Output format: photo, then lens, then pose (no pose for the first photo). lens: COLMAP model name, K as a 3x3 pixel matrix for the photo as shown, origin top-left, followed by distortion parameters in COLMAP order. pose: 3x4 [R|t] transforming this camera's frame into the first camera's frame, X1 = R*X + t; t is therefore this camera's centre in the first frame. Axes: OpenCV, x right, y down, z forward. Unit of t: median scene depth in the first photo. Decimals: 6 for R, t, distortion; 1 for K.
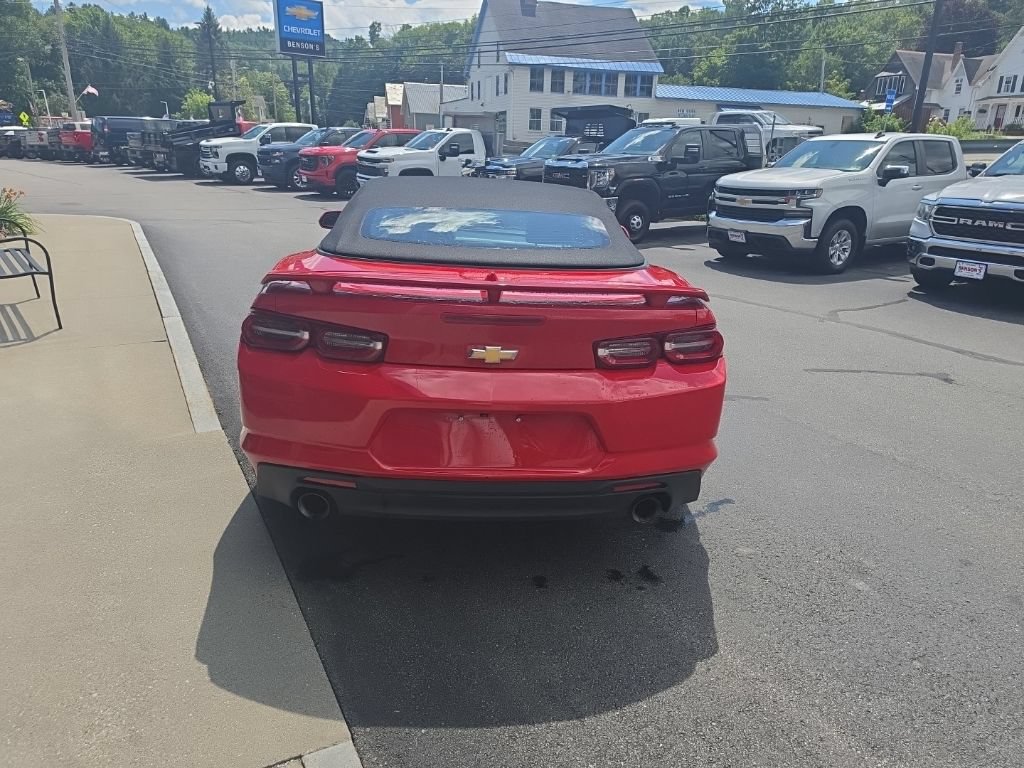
lens RADIAL K [[710.2, 0, 519.6], [0, 710.2, 387.3], [0, 0, 1]] dist [0.054940, -0.063974]
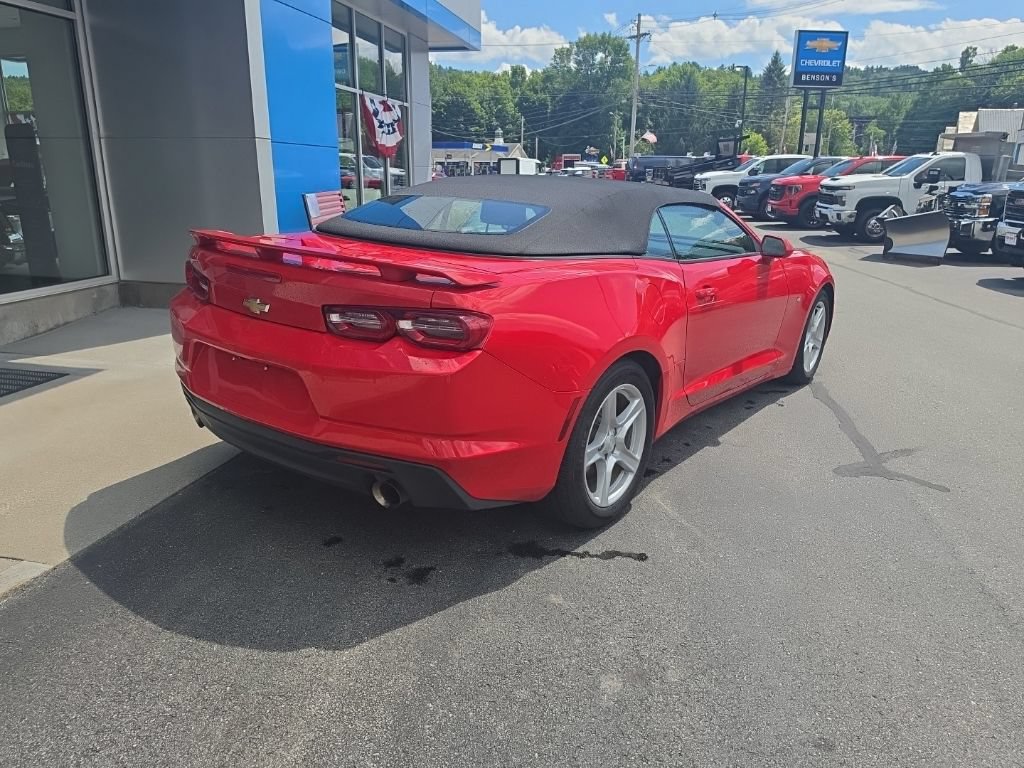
lens RADIAL K [[708.5, 0, 509.2], [0, 708.5, 372.9], [0, 0, 1]] dist [0.068692, -0.098623]
pose [[0.755014, 0.161660, -0.635468, 0.096865], [-0.202542, 0.979237, 0.008469, -0.003217], [0.623643, 0.122314, 0.772080, 0.037847]]
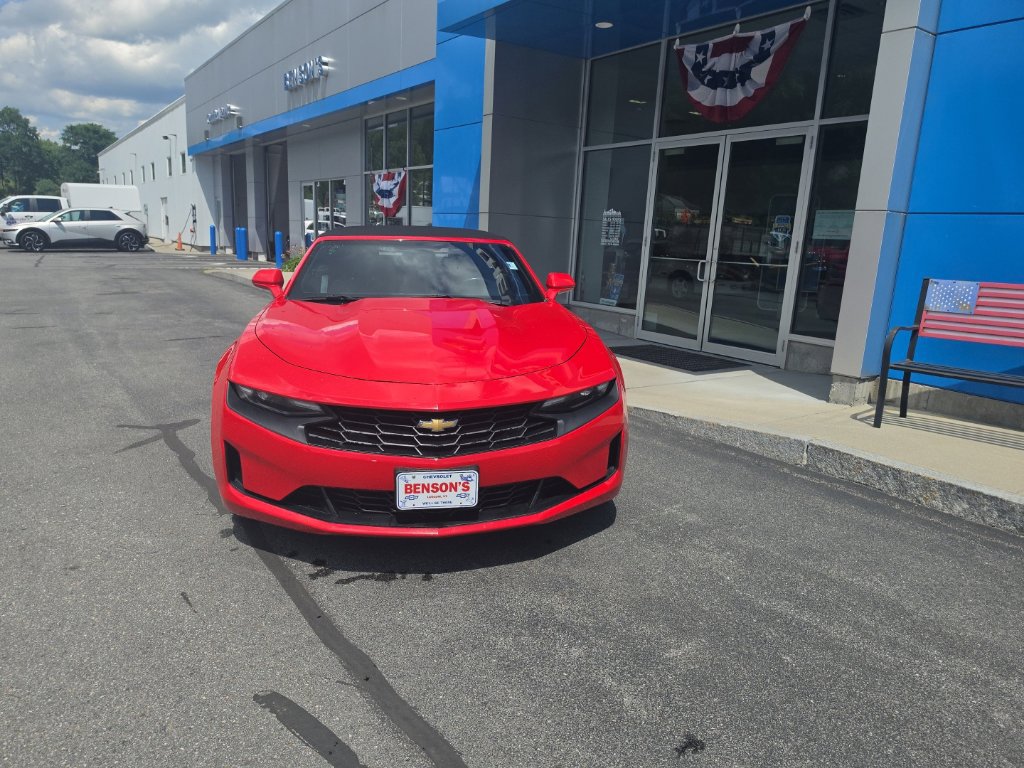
lens RADIAL K [[712.1, 0, 512.0], [0, 712.1, 384.0], [0, 0, 1]] dist [0.069180, -0.103496]
pose [[-0.992974, -0.050052, -0.107226, -0.017632], [-0.097024, 0.863108, 0.495611, -0.124447], [0.067742, 0.502532, -0.861900, 0.400234]]
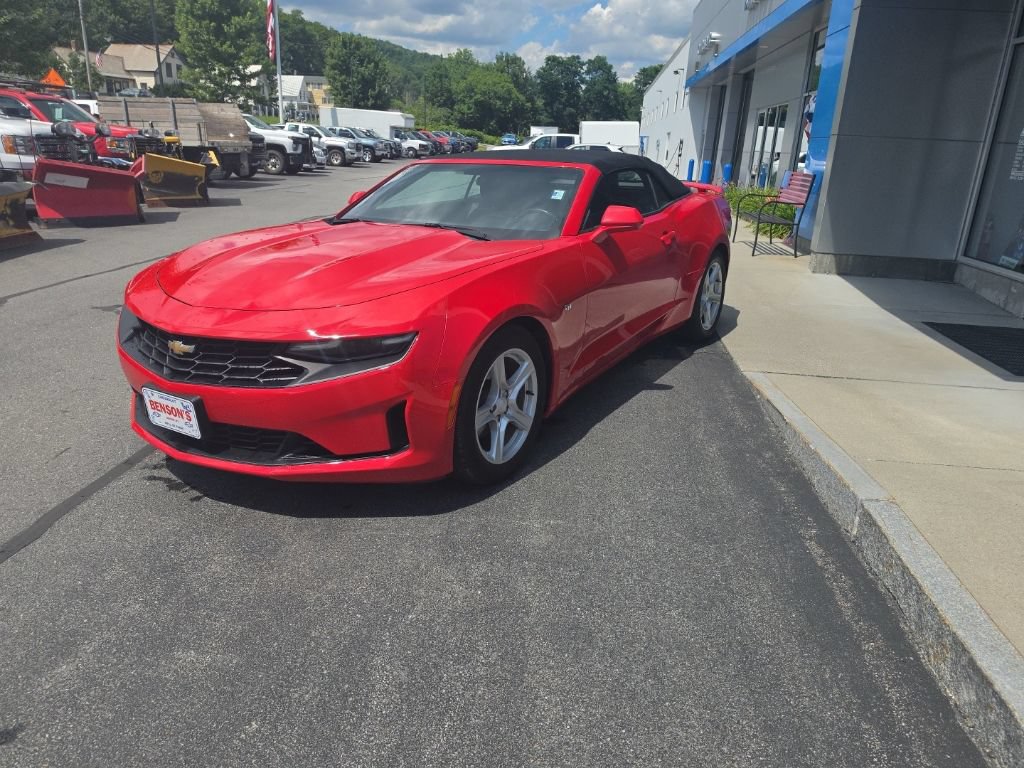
lens RADIAL K [[714.1, 0, 509.2], [0, 714.1, 382.5], [0, 0, 1]] dist [0.068008, -0.101579]
pose [[-0.812242, -0.238778, 0.532210, -0.127916], [0.121809, 0.822837, 0.555069, -0.111856], [-0.570460, 0.515679, -0.639258, 0.346327]]
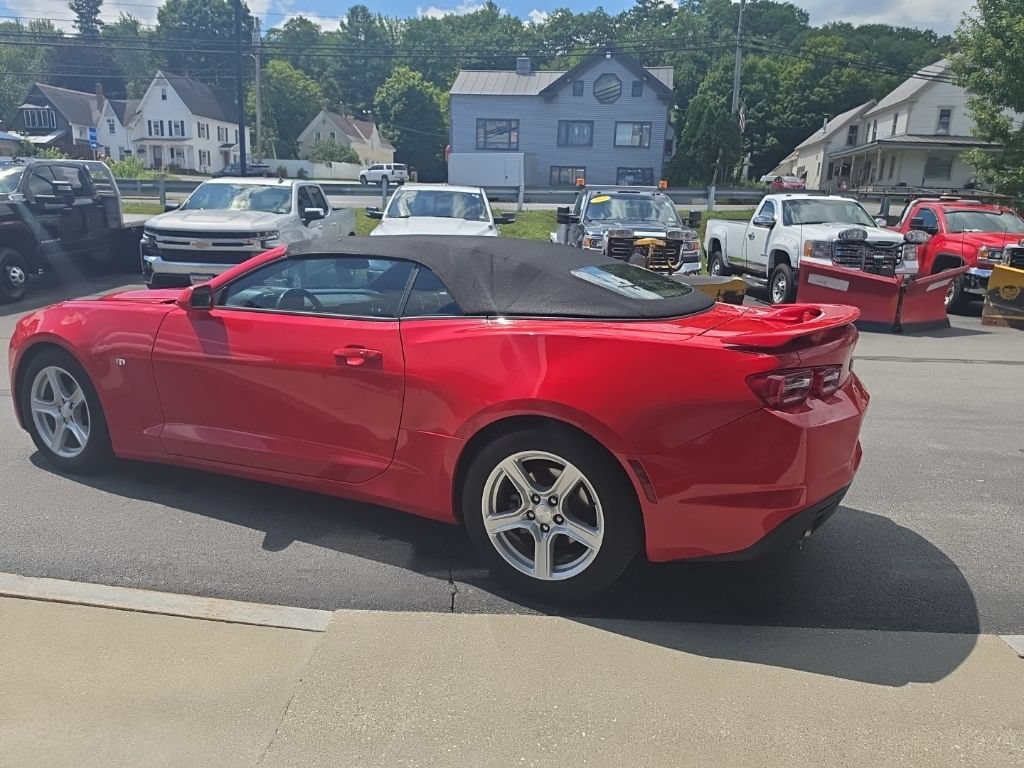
lens RADIAL K [[708.5, 0, 509.2], [0, 708.5, 372.9], [0, 0, 1]] dist [0.068692, -0.098623]
pose [[0.495696, -0.198660, 0.845470, -0.148111], [0.250382, 0.964844, 0.079911, -0.029826], [-0.831622, 0.172079, 0.528010, 0.079572]]
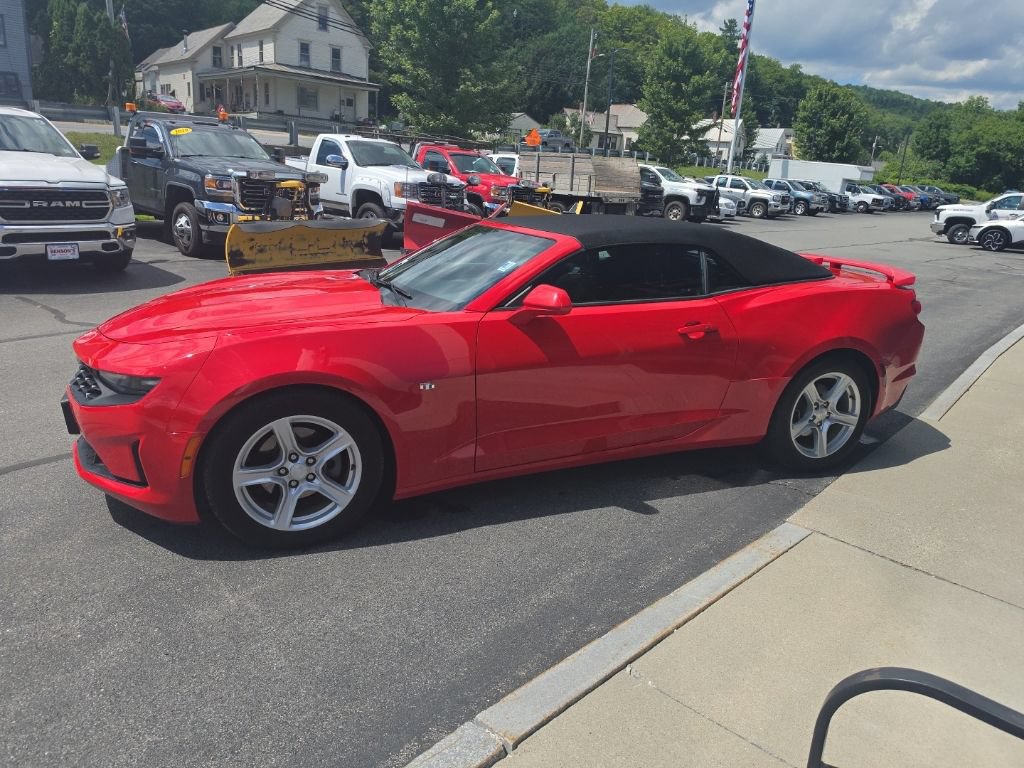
lens RADIAL K [[708.5, 0, 509.2], [0, 708.5, 372.9], [0, 0, 1]] dist [0.068692, -0.098623]
pose [[-0.323601, -0.307239, 0.894923, -0.180130], [0.223426, 0.894255, 0.387800, -0.092022], [-0.919436, 0.325442, -0.220736, 0.250569]]
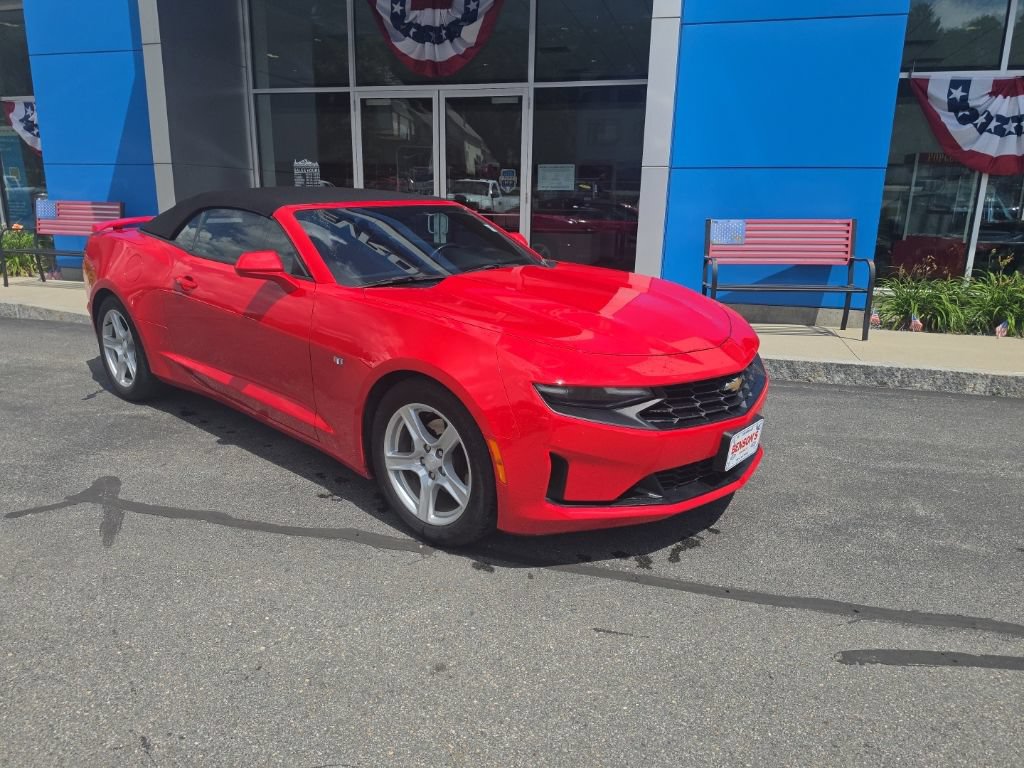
lens RADIAL K [[708.5, 0, 509.2], [0, 708.5, 372.9], [0, 0, 1]] dist [0.068692, -0.098623]
pose [[-0.700880, 0.134457, -0.700492, 0.099740], [-0.255838, 0.869337, 0.422846, -0.102578], [0.665818, 0.475577, -0.574902, 0.343728]]
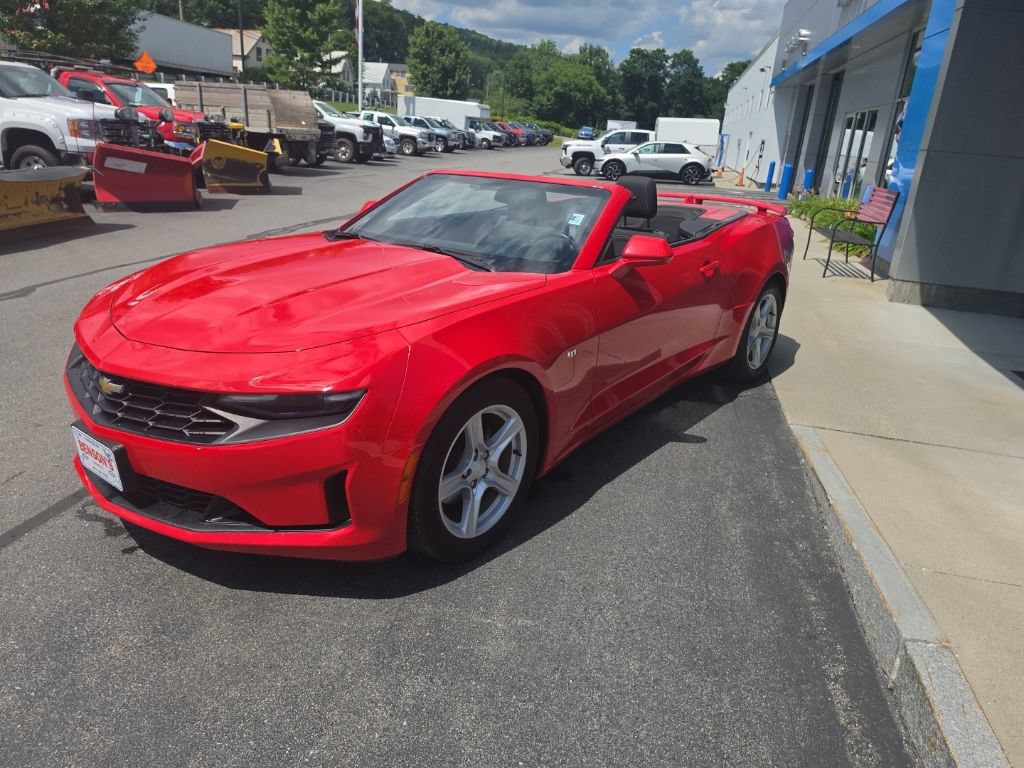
lens RADIAL K [[713.9, 0, 501.0], [0, 713.9, 381.6], [0, 0, 1]] dist [0.076487, -0.136176]
pose [[-0.738712, -0.295657, 0.605716, -0.124302], [0.121381, 0.825614, 0.551025, -0.108346], [-0.663002, 0.480571, -0.574004, 0.320073]]
